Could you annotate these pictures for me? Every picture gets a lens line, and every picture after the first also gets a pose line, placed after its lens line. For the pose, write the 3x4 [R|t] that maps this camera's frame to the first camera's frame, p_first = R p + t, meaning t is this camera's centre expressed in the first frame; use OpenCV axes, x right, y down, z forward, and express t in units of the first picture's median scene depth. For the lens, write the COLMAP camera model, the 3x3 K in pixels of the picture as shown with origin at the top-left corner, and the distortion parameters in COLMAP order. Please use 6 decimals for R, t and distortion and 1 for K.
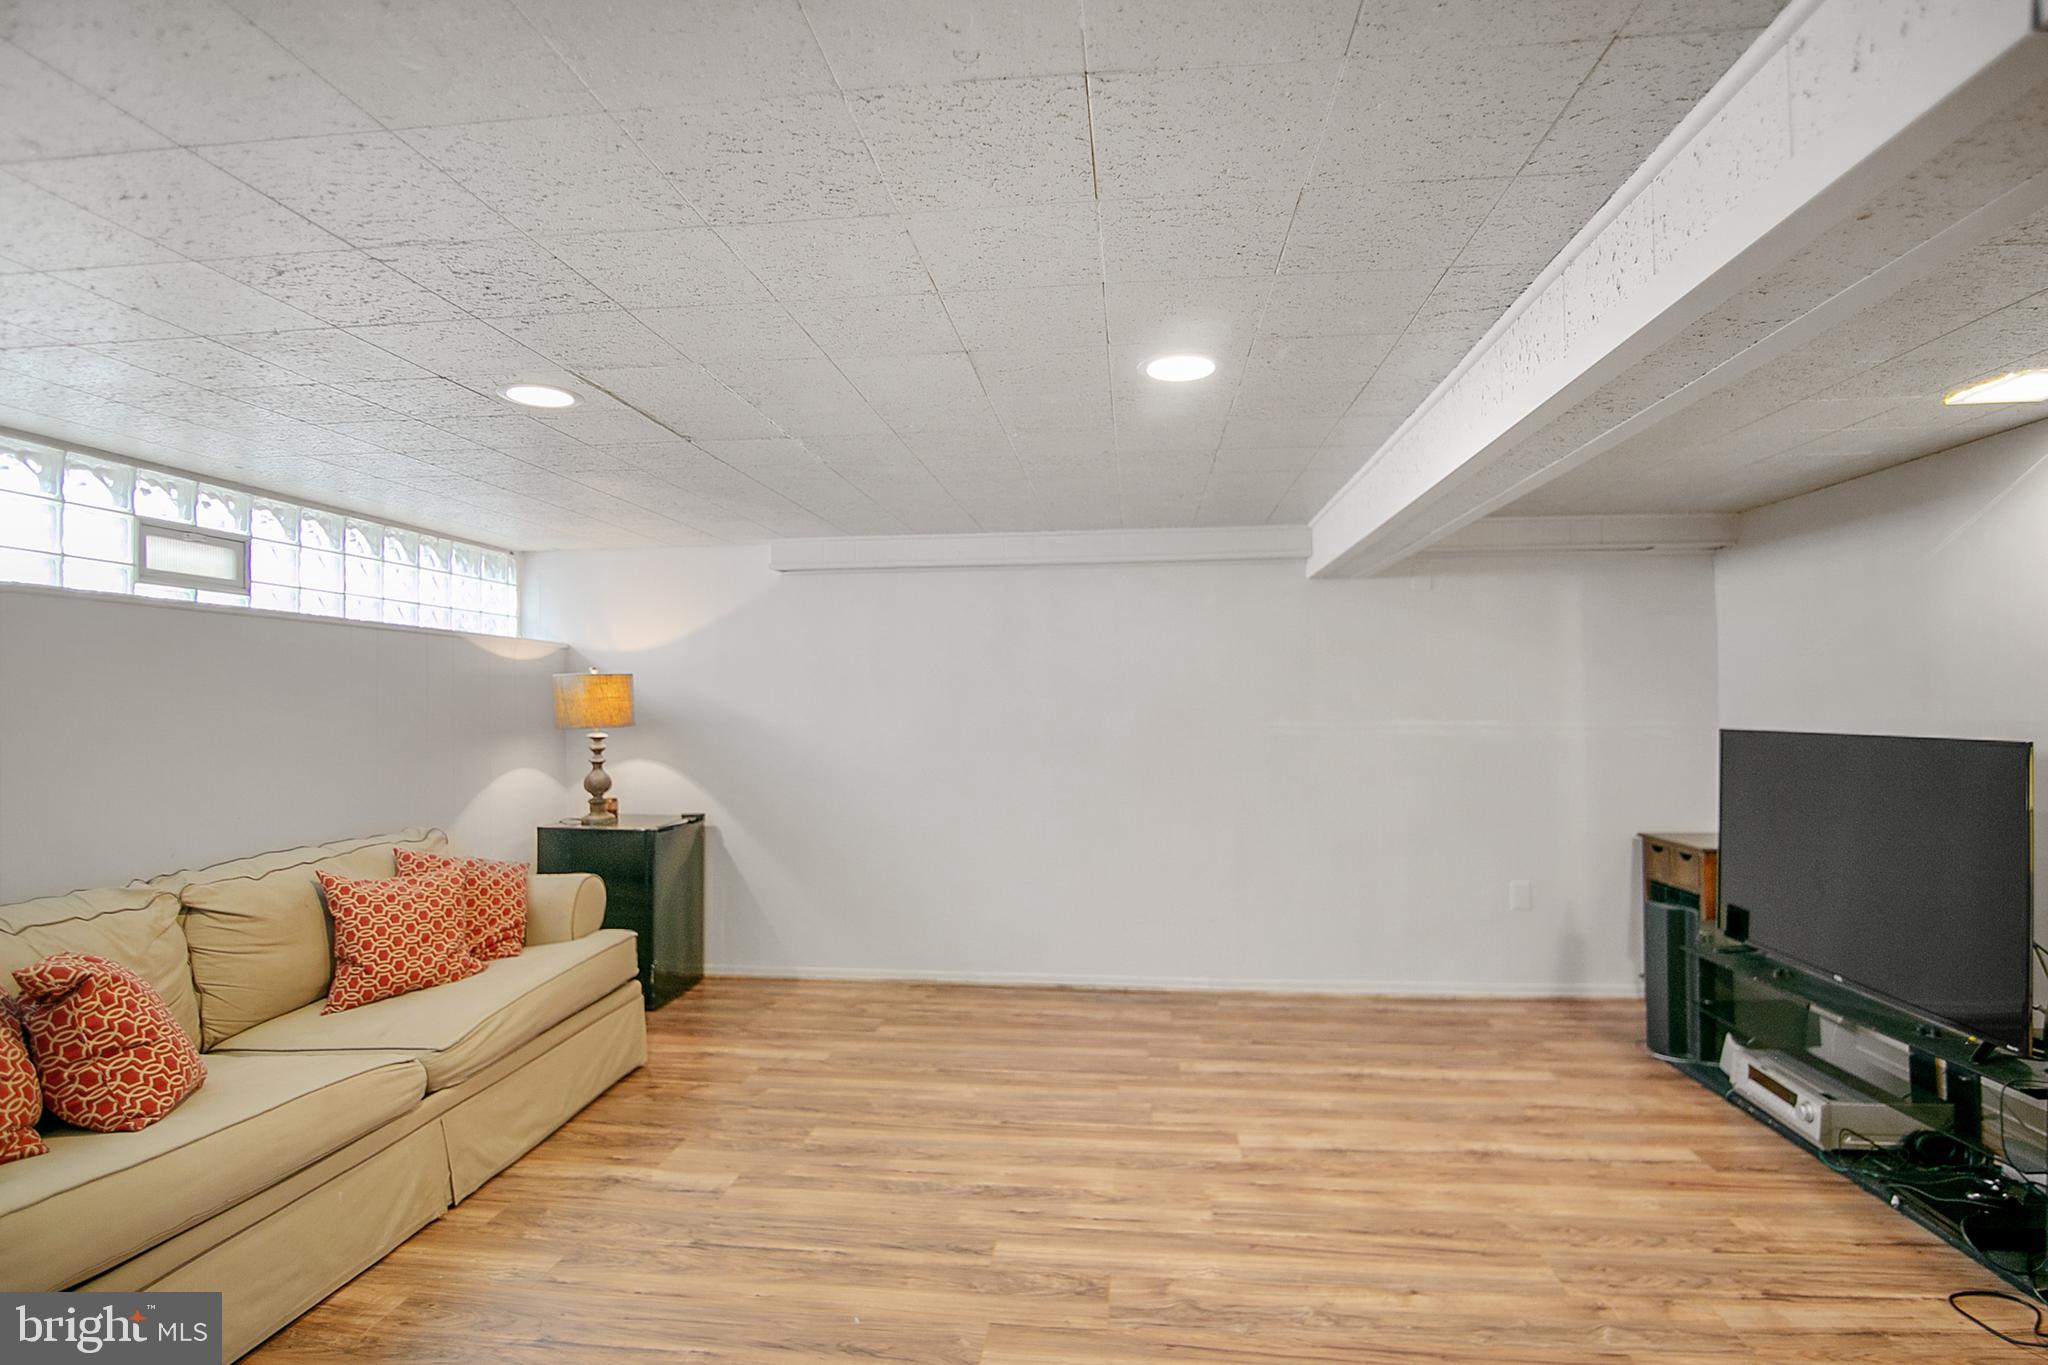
lens RADIAL K [[981.0, 0, 1049.0], [0, 981.0, 691.0], [0, 0, 1]] dist [-0.012777, -0.000126]
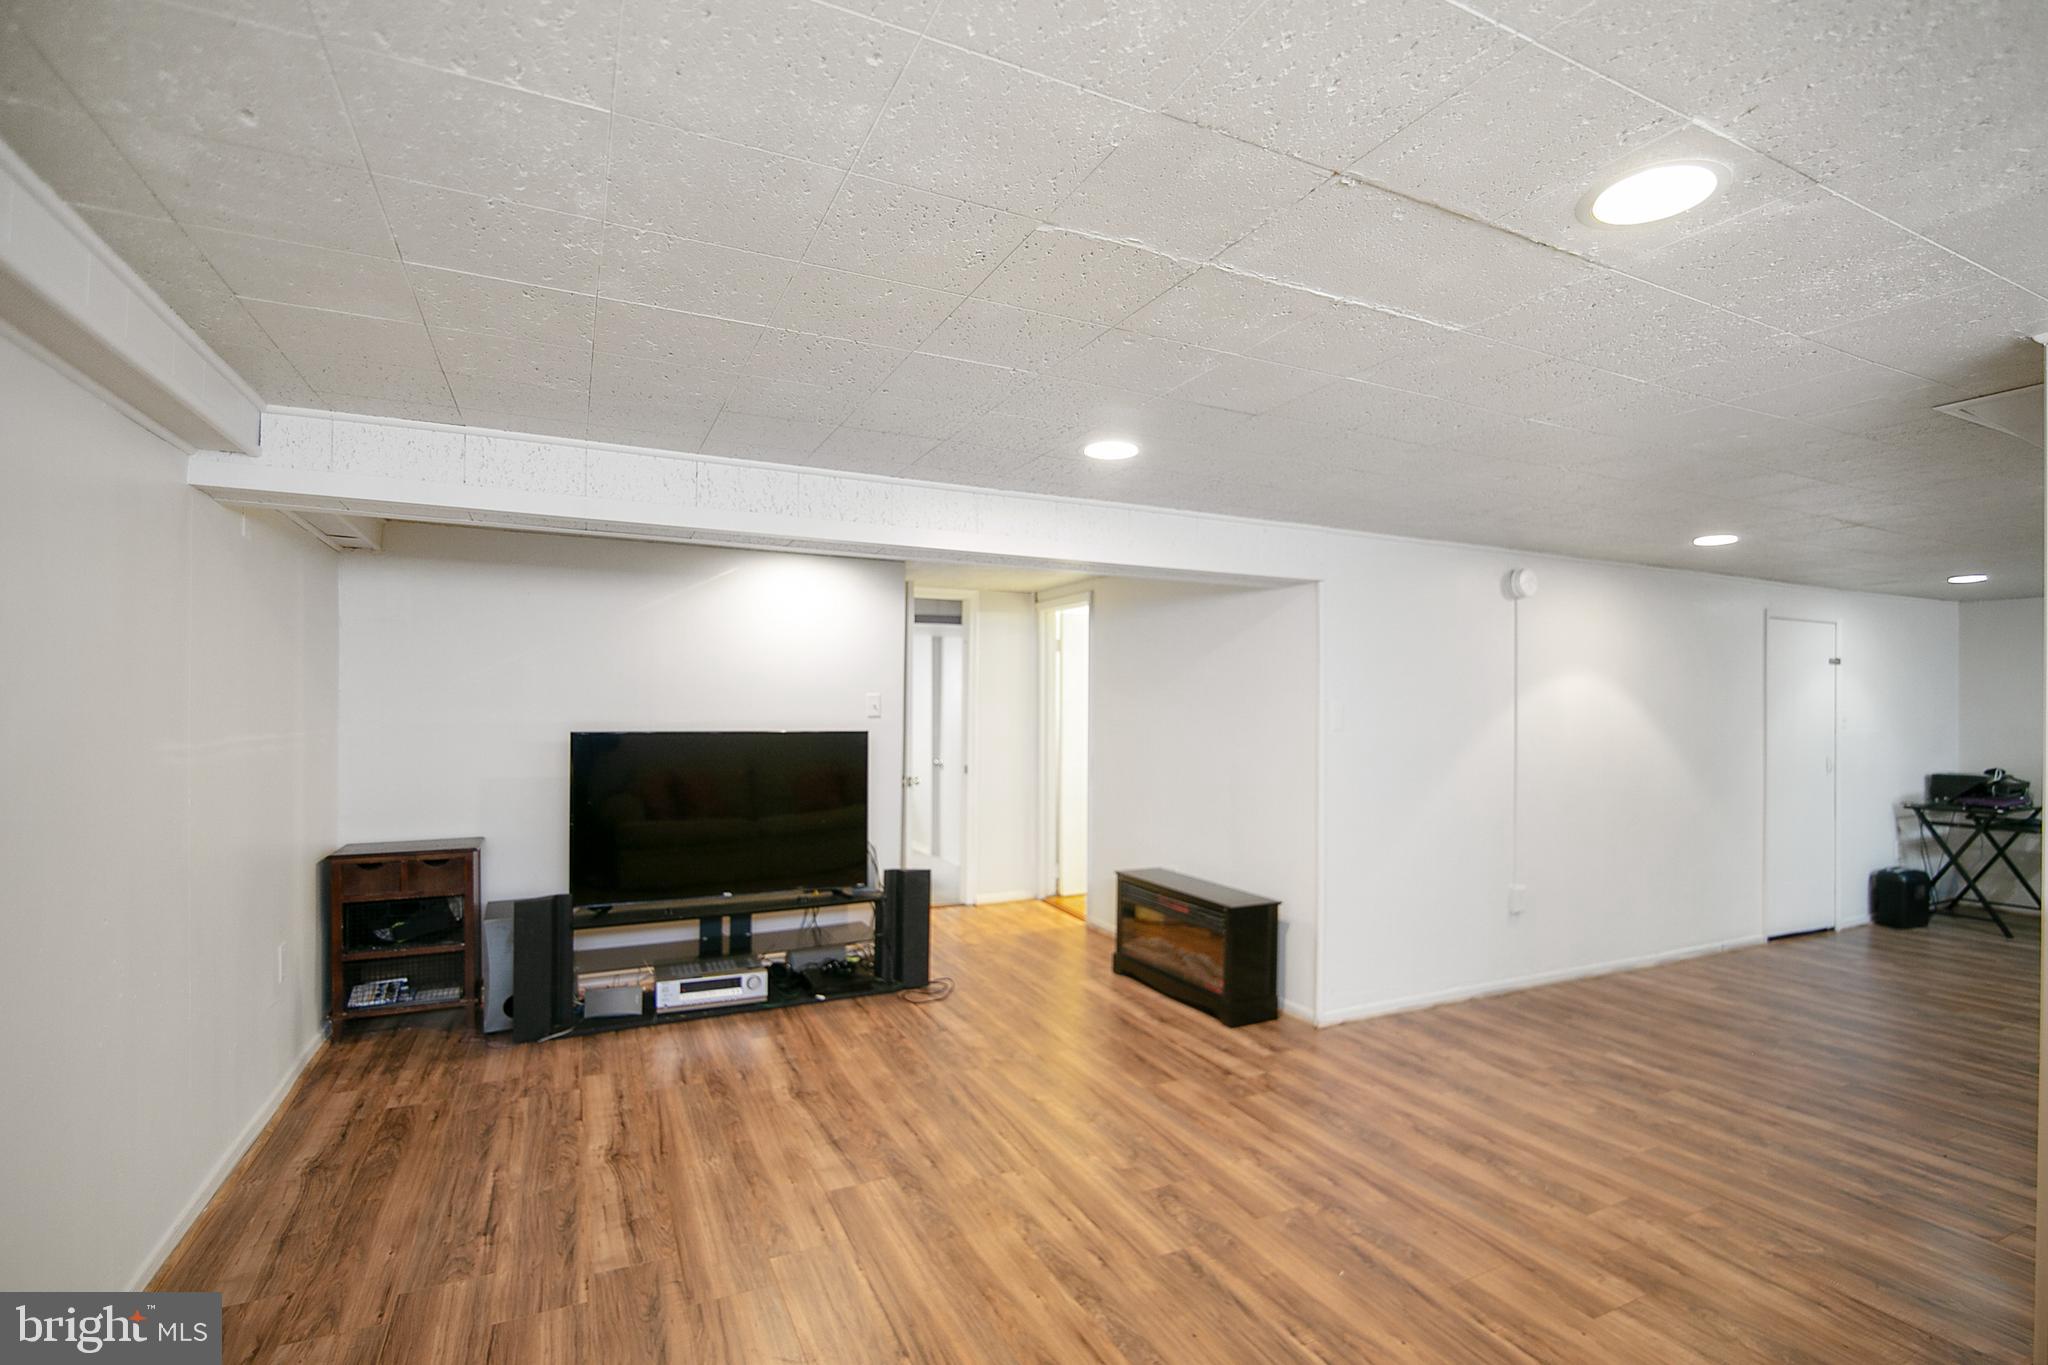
lens RADIAL K [[958.5, 0, 1034.1], [0, 958.5, 699.0], [0, 0, 1]] dist [-0.012882, -0.000377]
pose [[-0.520675, 0.009764, 0.853699, -0.588053], [-0.015638, 0.999658, -0.020972, 0.017477], [-0.853612, -0.024270, -0.520344, 1.171633]]
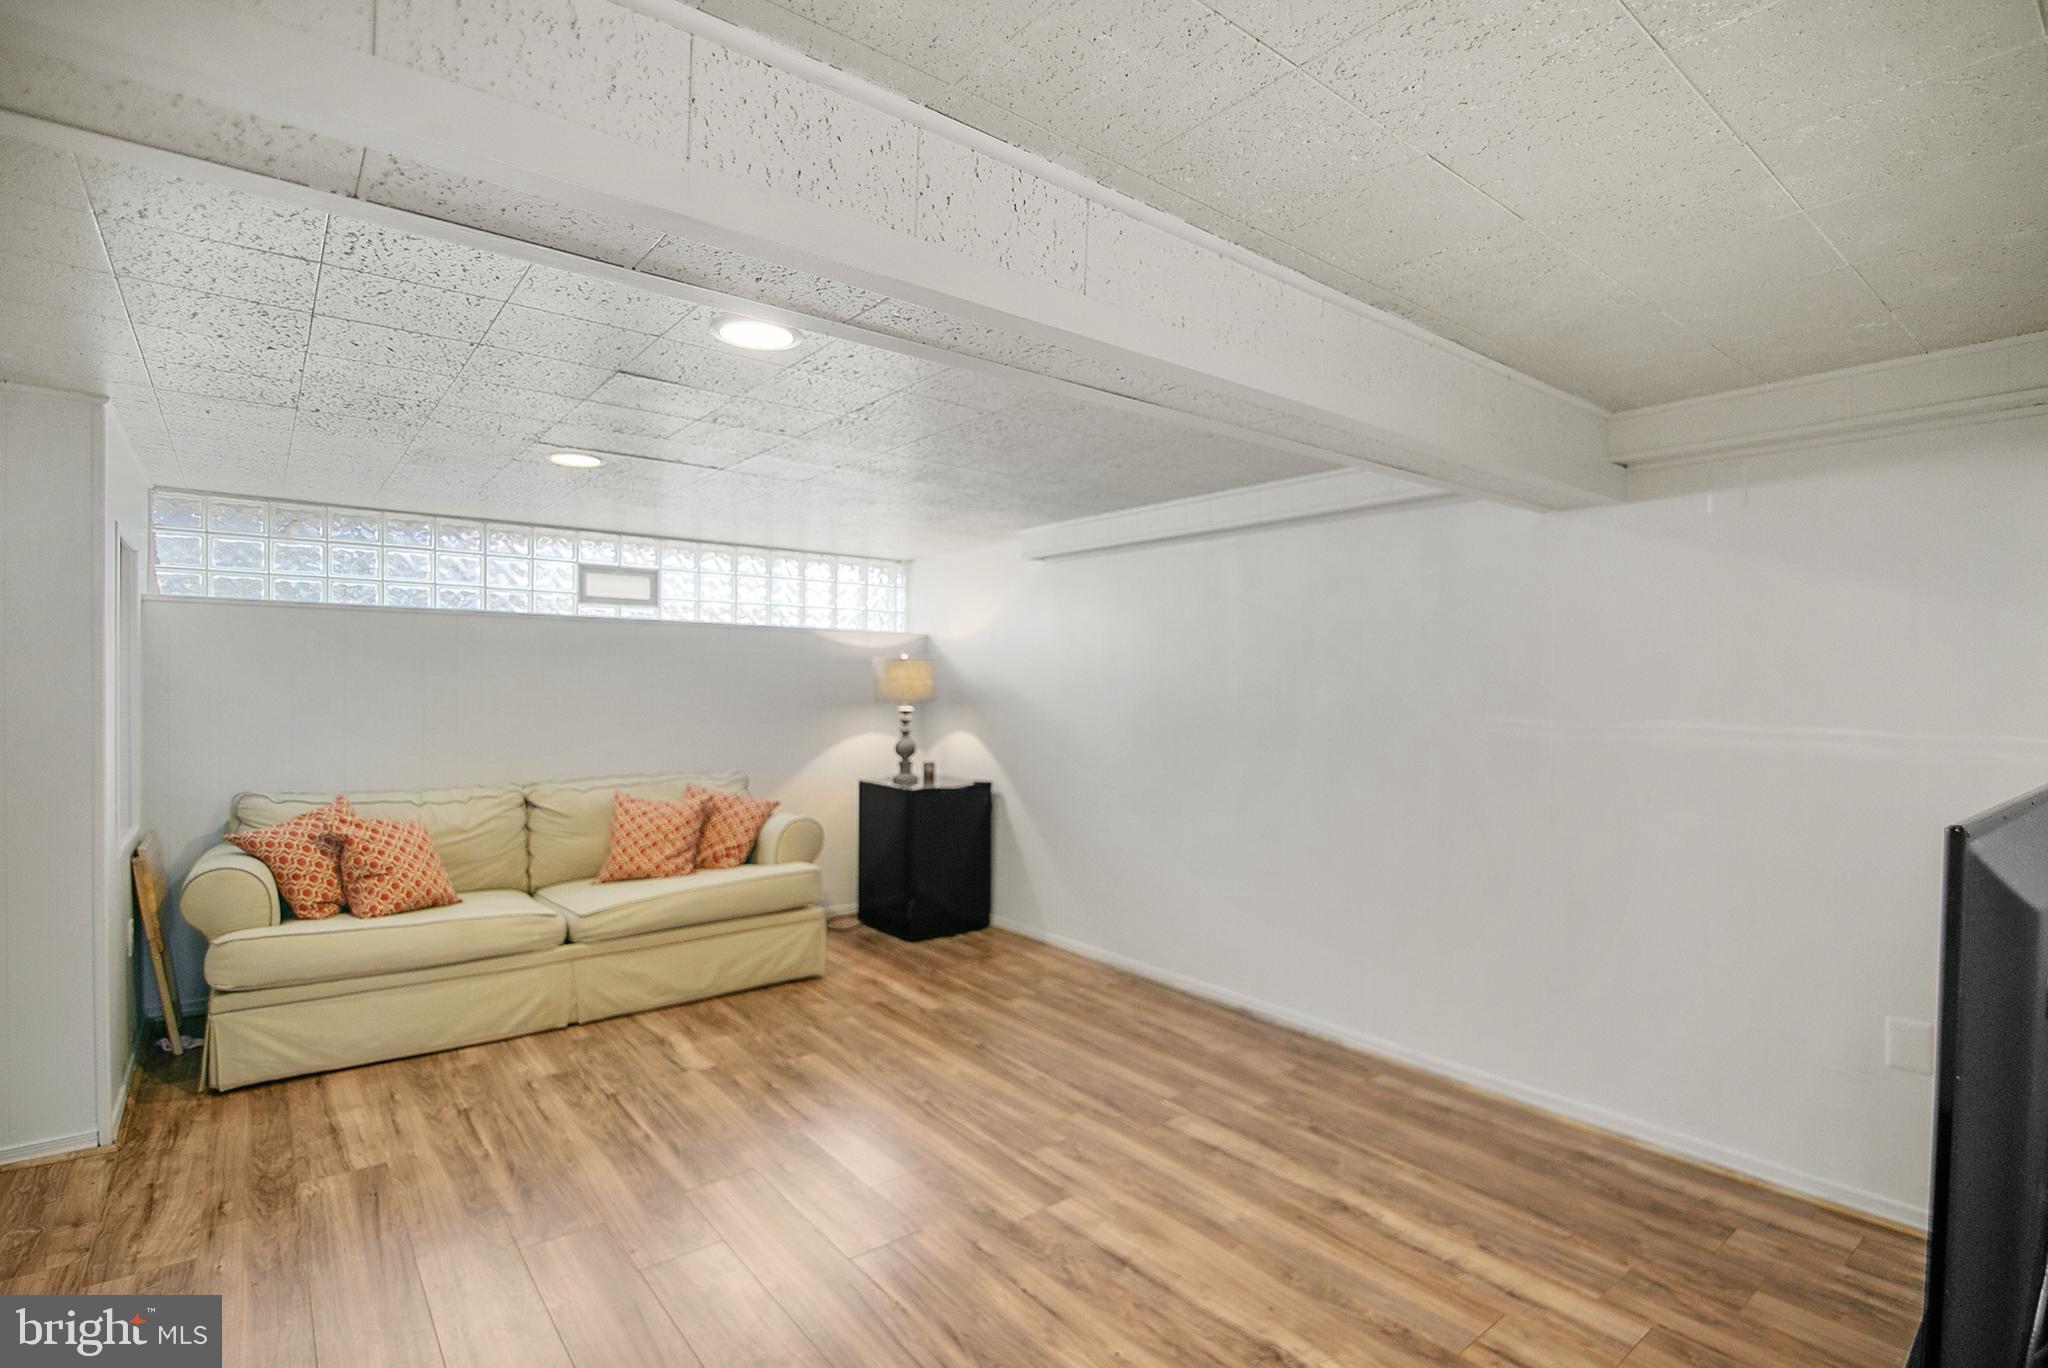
lens RADIAL K [[981.0, 0, 1049.0], [0, 981.0, 692.5], [0, 0, 1]] dist [-0.012777, -0.000126]
pose [[0.705069, 0.014815, -0.708984, 0.690389], [-0.003305, 0.999840, 0.017606, 0.003912], [0.709131, -0.010071, 0.705005, 0.358618]]
